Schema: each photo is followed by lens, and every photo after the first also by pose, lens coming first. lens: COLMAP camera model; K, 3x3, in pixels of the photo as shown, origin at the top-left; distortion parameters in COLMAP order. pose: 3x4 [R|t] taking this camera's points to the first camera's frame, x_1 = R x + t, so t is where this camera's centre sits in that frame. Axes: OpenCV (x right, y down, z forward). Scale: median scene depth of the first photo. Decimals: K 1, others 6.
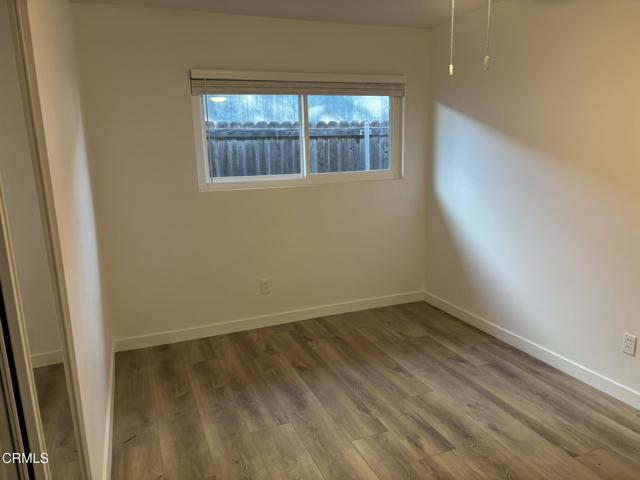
lens RADIAL K [[479.7, 0, 321.6], [0, 479.7, 241.8], [0, 0, 1]] dist [0.062606, -0.061975]
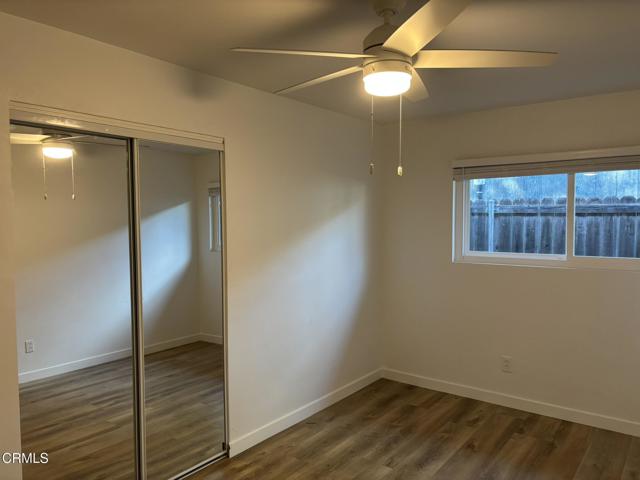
lens RADIAL K [[479.7, 0, 321.6], [0, 479.7, 241.8], [0, 0, 1]] dist [0.062606, -0.061975]
pose [[0.510897, 0.066633, -0.857056, 0.542866], [-0.182587, 0.982654, -0.032444, -0.054177], [0.840028, 0.173063, 0.514201, 0.130778]]
